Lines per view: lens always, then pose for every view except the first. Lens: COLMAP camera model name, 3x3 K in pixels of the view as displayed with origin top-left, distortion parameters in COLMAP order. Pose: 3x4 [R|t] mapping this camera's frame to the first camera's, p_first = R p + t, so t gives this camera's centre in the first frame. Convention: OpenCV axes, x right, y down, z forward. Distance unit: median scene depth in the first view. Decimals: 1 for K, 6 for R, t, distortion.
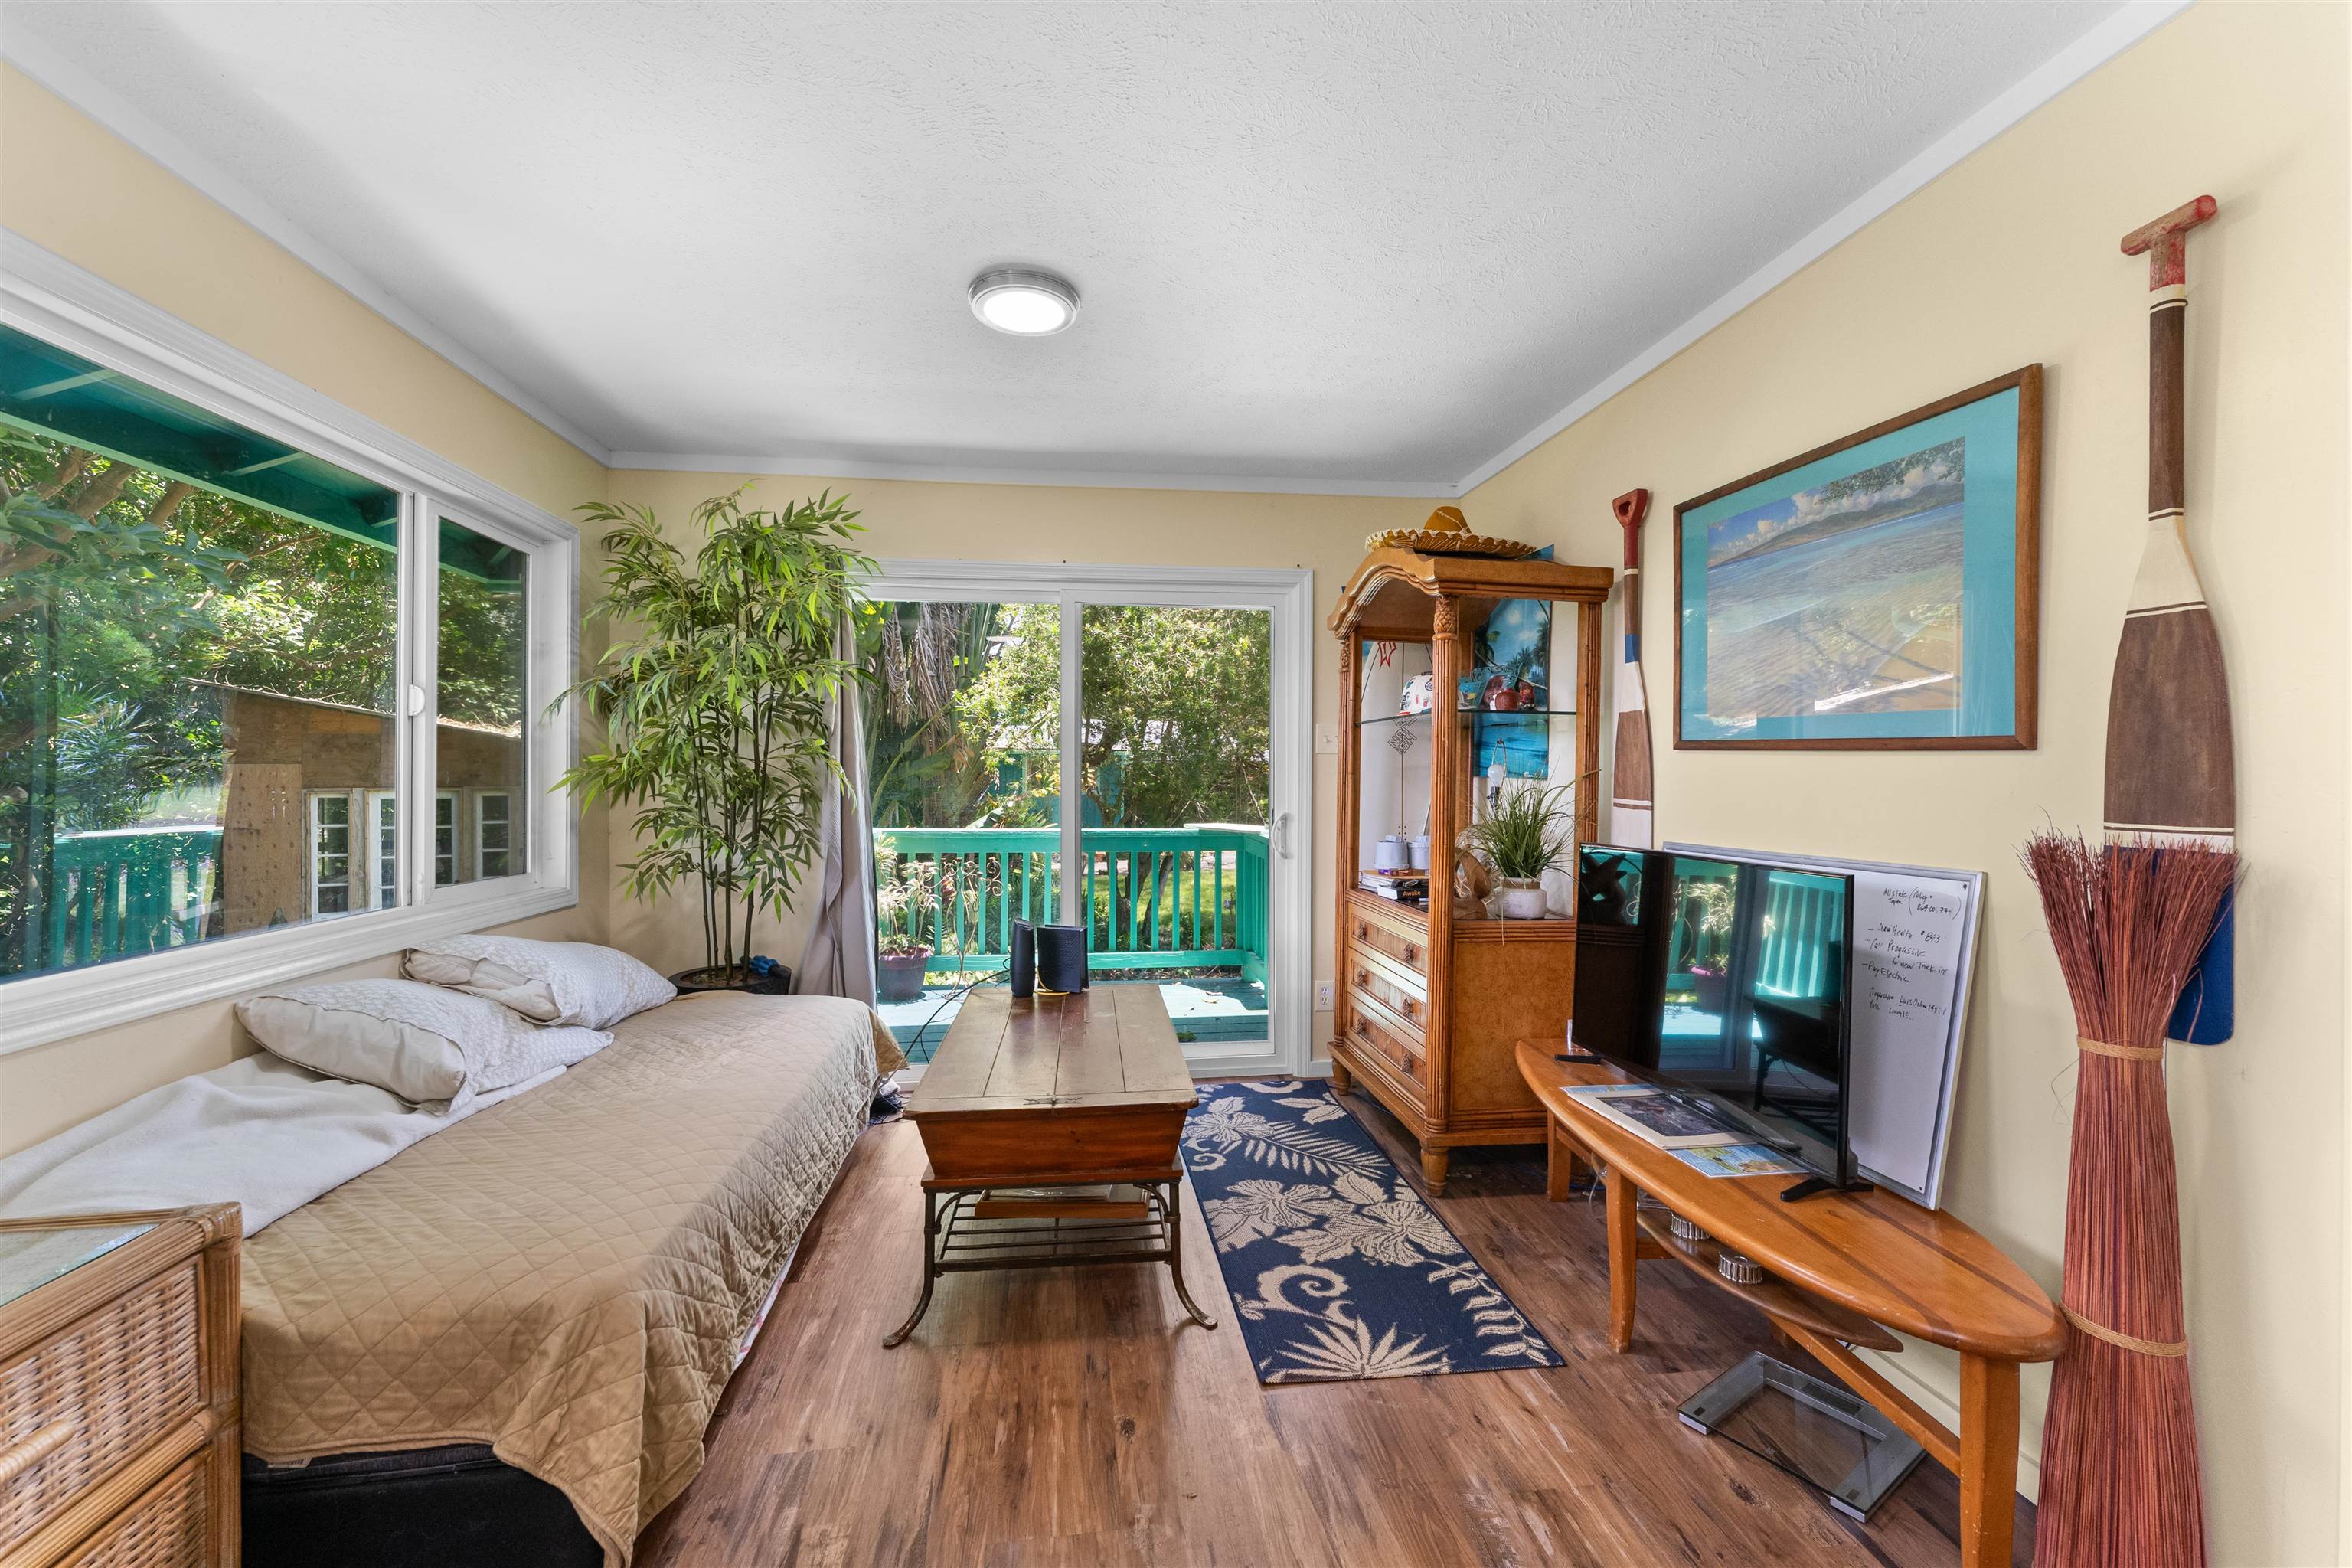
lens RADIAL K [[959.7, 0, 1177.8], [0, 959.7, 779.9], [0, 0, 1]] dist [-0.002624, -0.000236]
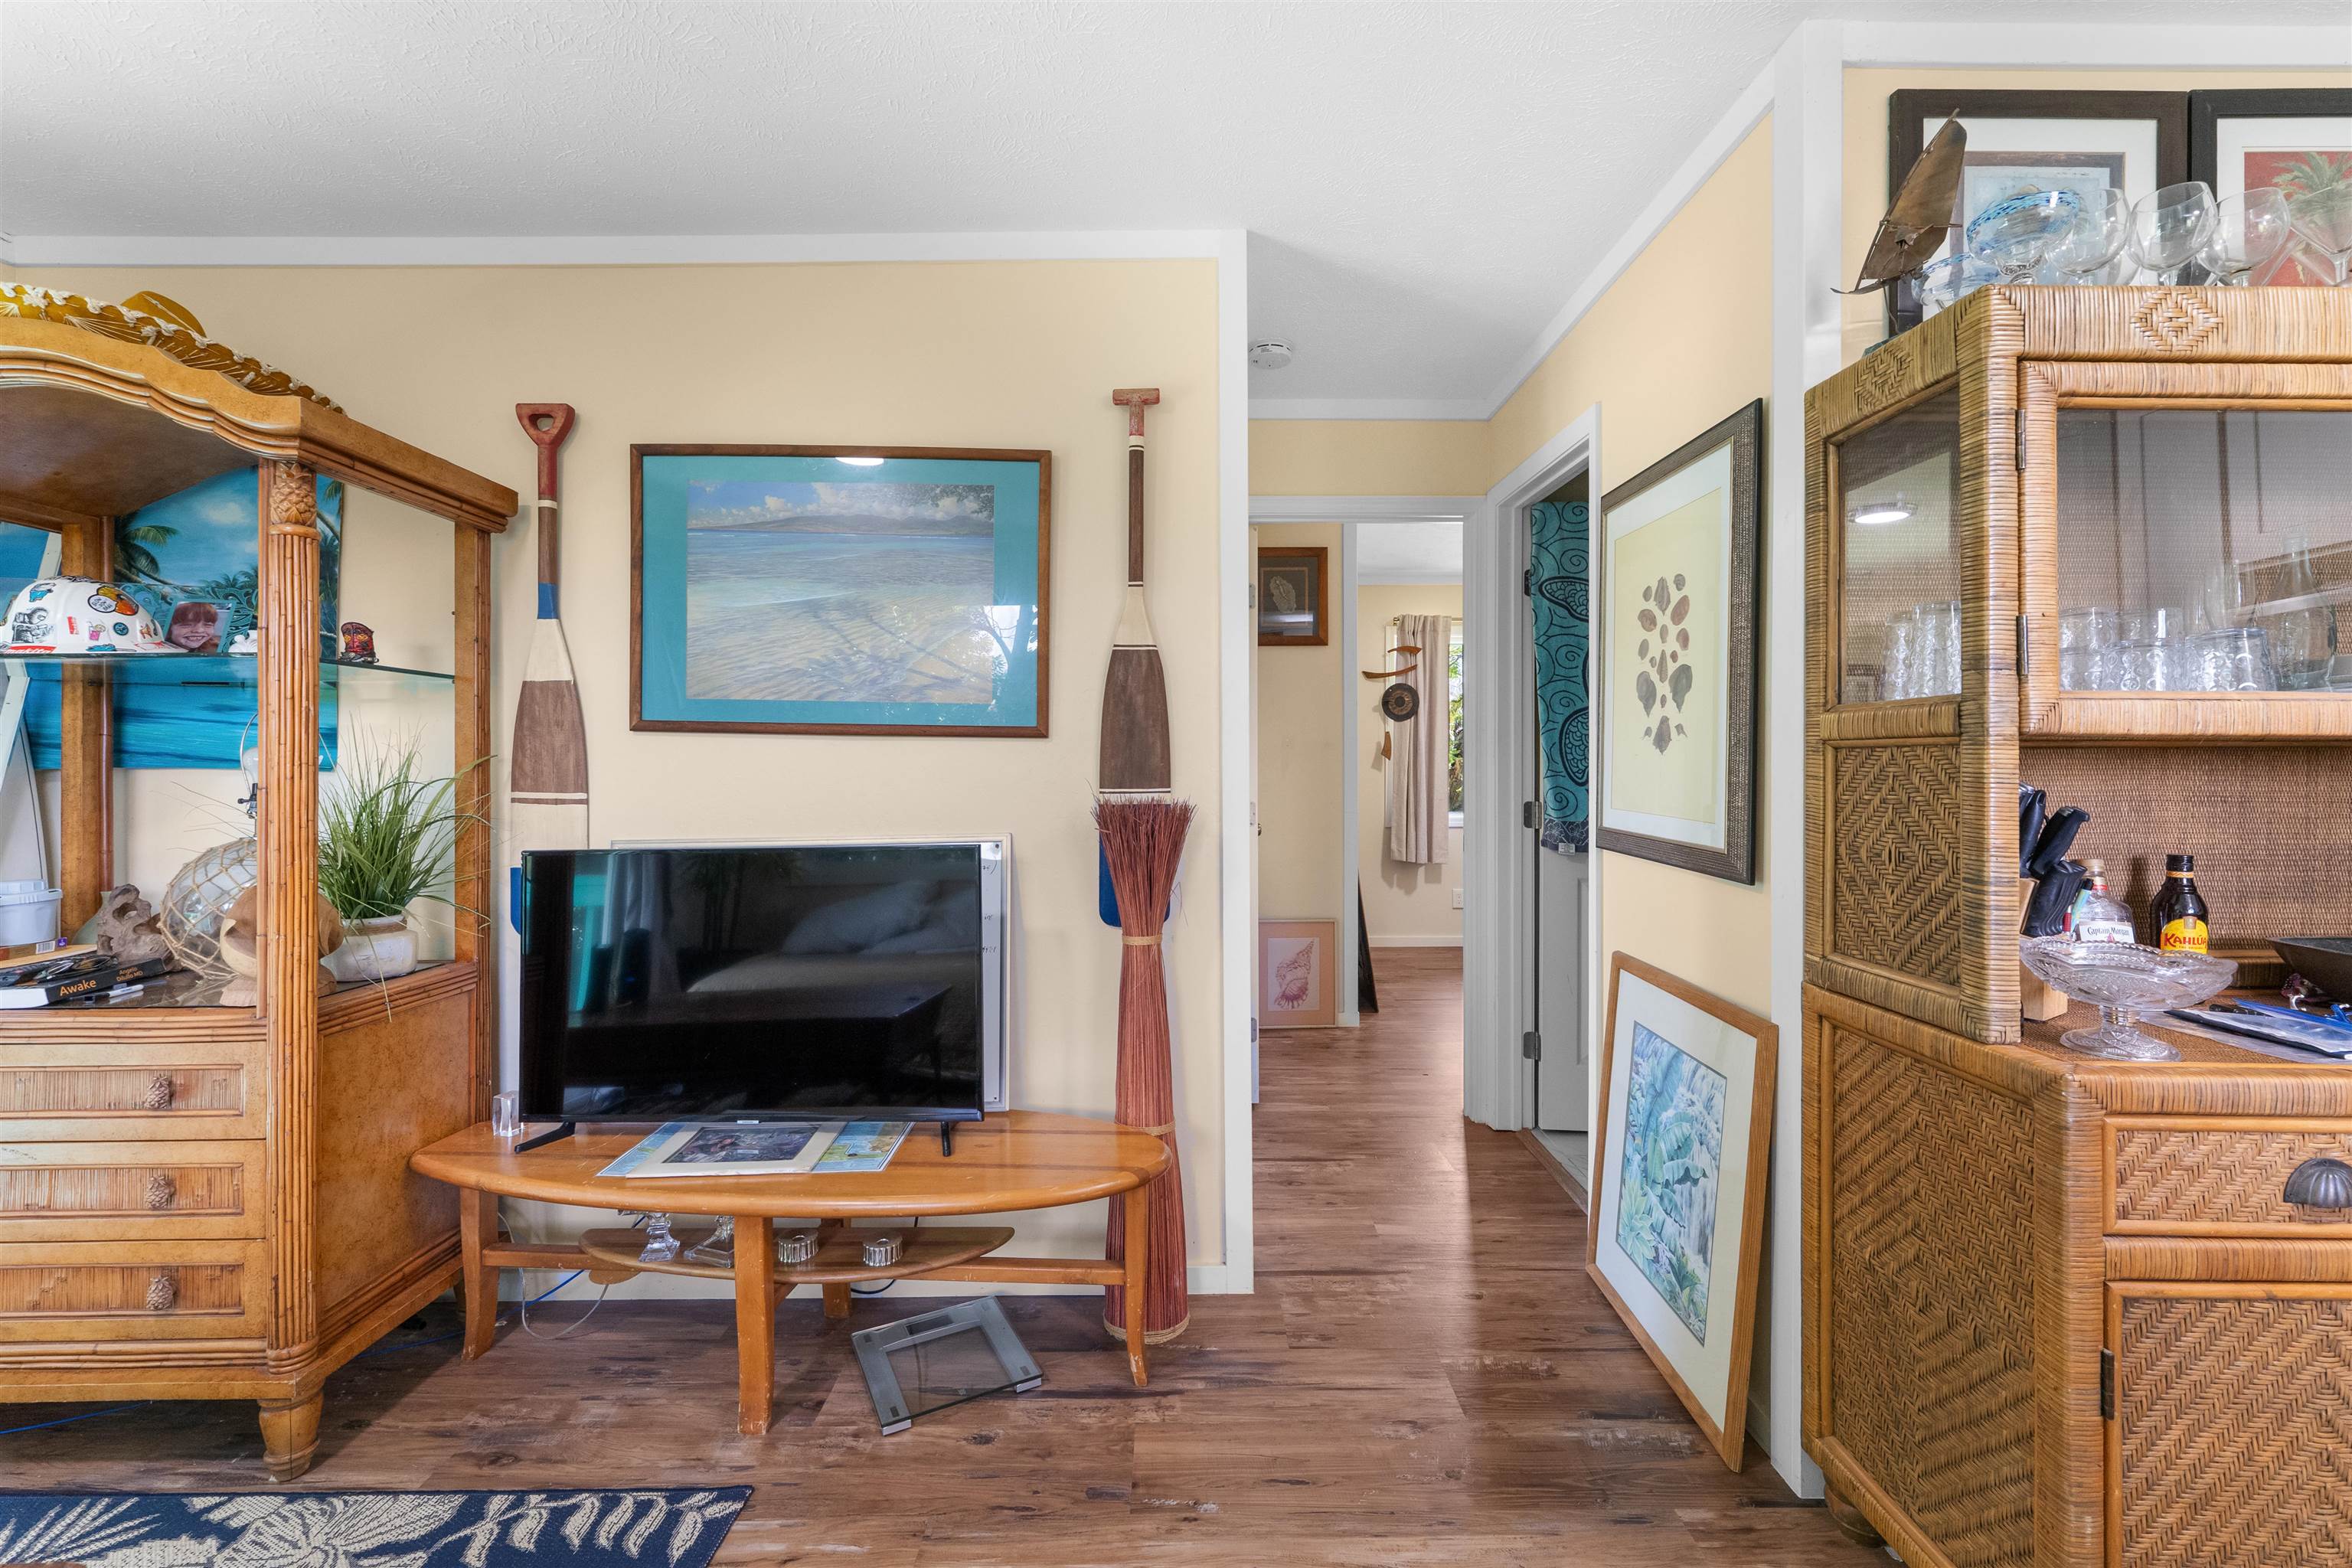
lens RADIAL K [[959.7, 0, 1175.4], [0, 959.7, 770.9], [0, 0, 1]] dist [-0.002624, -0.000236]
pose [[0.118239, -0.015435, 0.992865, -0.304921], [0.014912, 0.999794, 0.013767, -0.000490], [-0.992873, 0.013178, 0.118445, 0.478376]]
